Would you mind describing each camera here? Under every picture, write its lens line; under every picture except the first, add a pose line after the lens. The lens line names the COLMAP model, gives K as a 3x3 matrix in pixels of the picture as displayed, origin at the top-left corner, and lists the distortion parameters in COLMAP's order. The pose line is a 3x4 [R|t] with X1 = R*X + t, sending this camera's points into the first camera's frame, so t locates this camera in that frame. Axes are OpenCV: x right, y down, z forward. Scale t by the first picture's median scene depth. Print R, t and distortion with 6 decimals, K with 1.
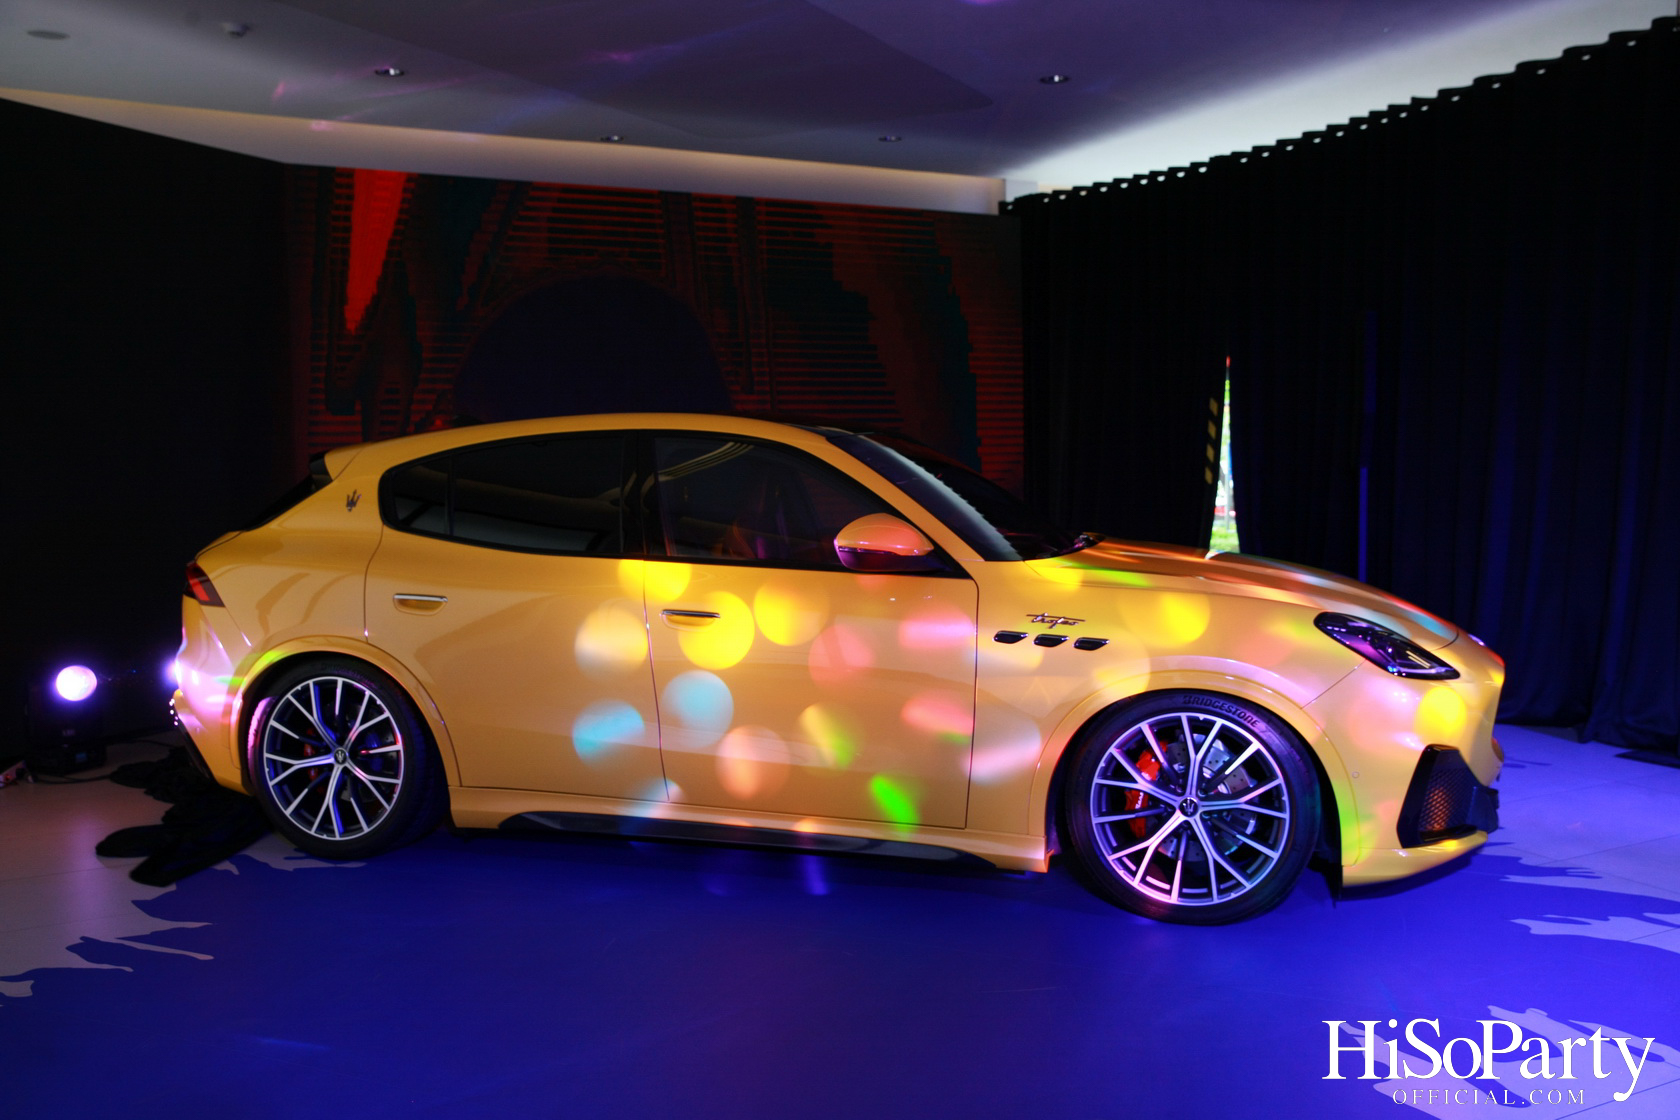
lens RADIAL K [[1413.0, 0, 845.6], [0, 1413.0, 554.4], [0, 0, 1]] dist [-0.052484, 0.040135]
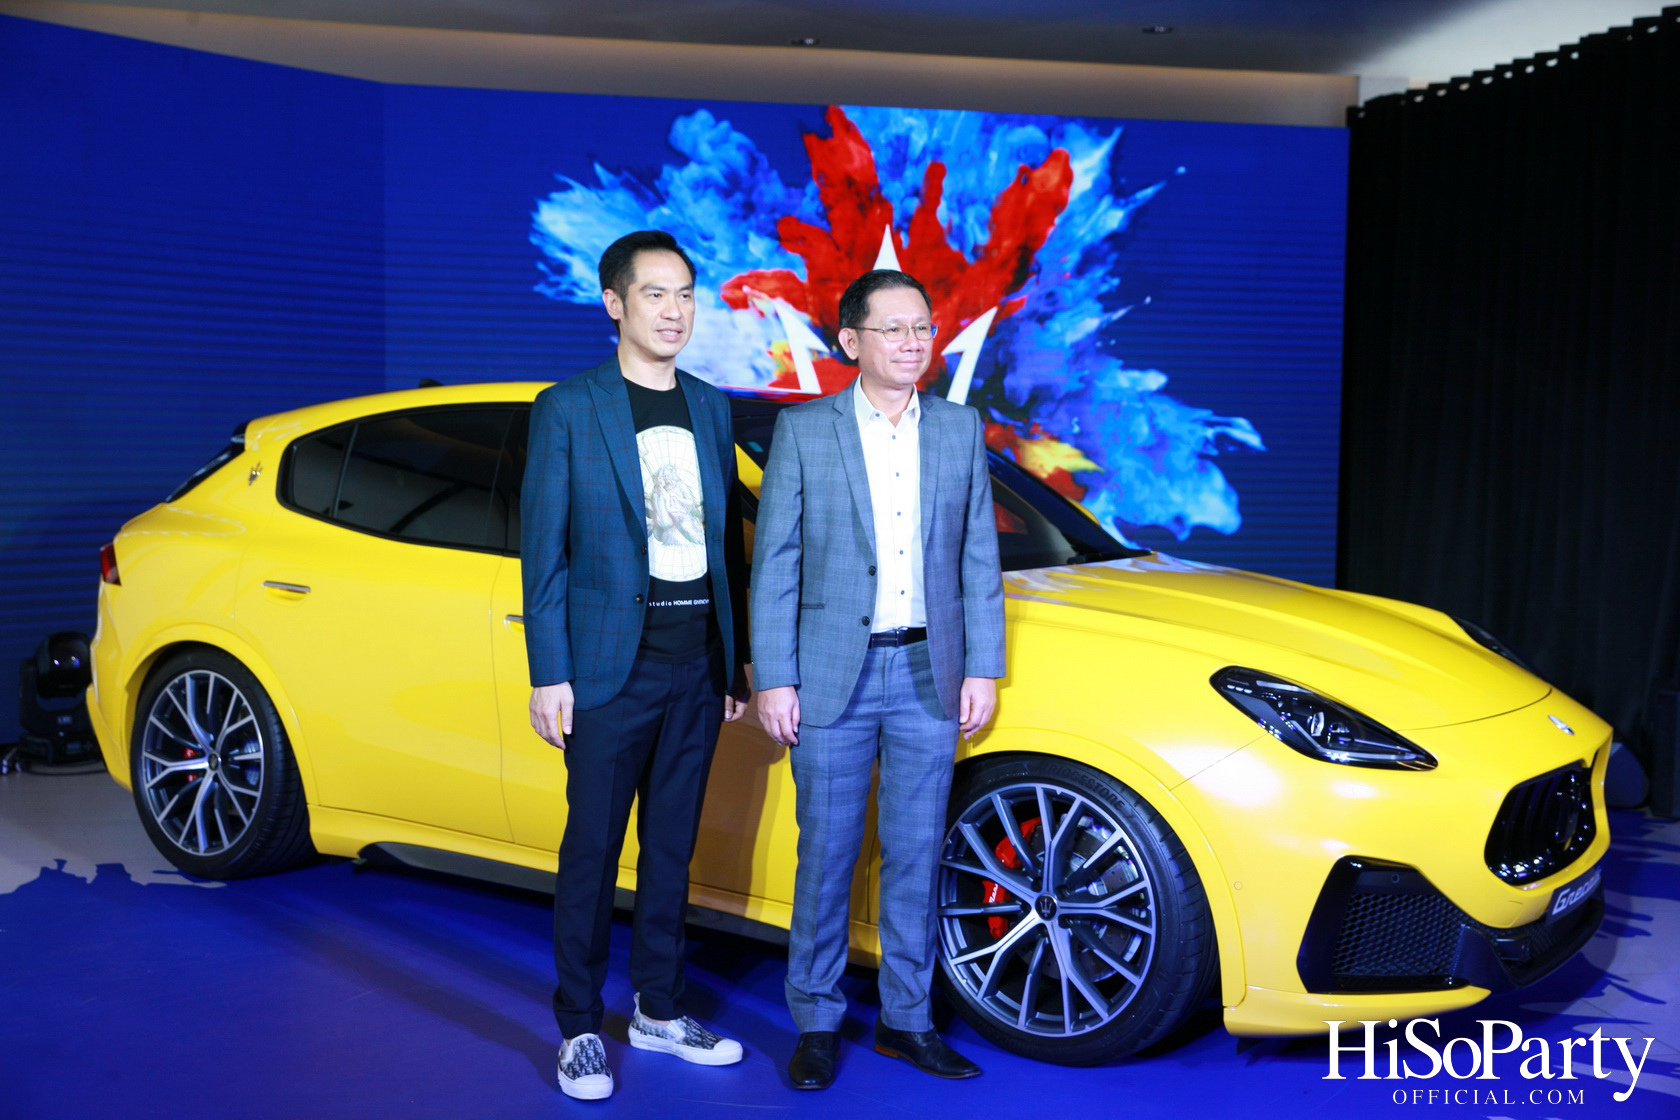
lens RADIAL K [[1842.3, 0, 847.4], [0, 1842.3, 559.1], [0, 0, 1]] dist [0.041309, 0.000000]
pose [[0.954183, 0.048859, -0.295208, 0.366020], [-0.050454, 0.998724, 0.002216, -0.006744], [0.294940, 0.012780, 0.955430, -0.002991]]
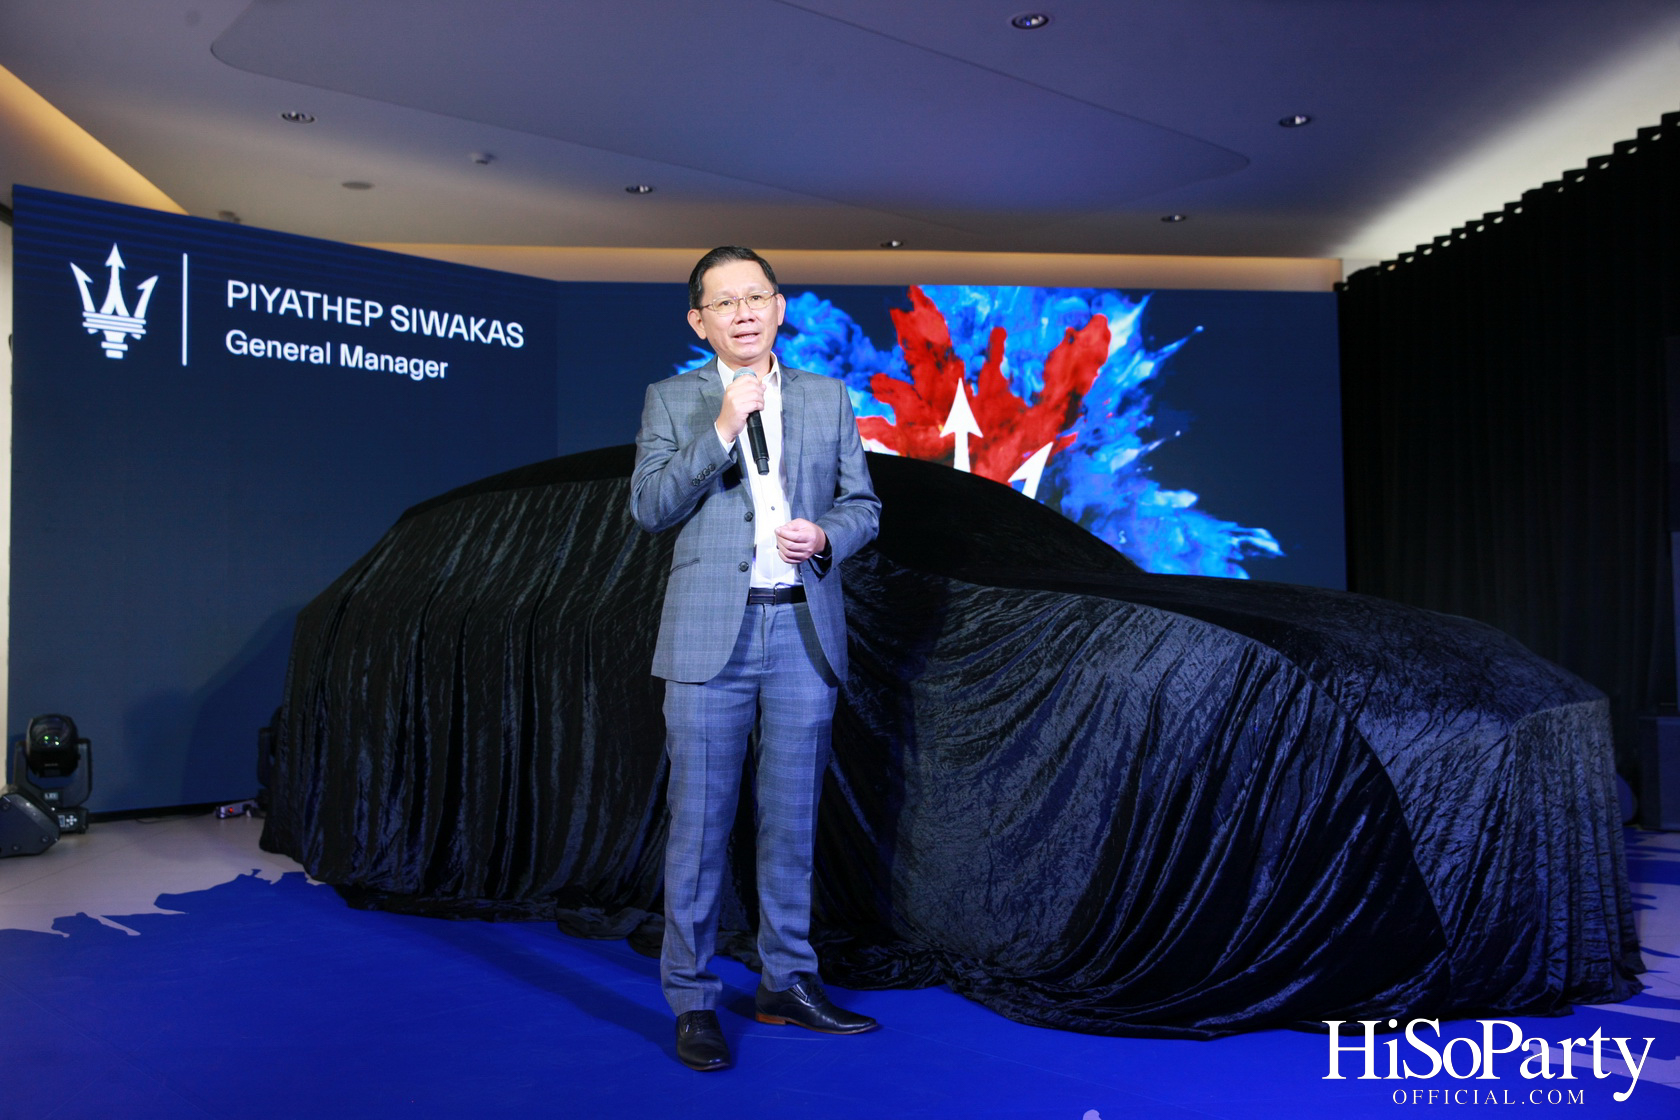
lens RADIAL K [[1413.0, 0, 843.9], [0, 1413.0, 557.8], [0, 0, 1]] dist [-0.052484, 0.040135]
pose [[0.925351, -0.014333, -0.378840, 0.365894], [-0.030317, 0.993287, -0.111632, 0.086298], [0.377897, 0.114784, 0.918705, 0.155169]]
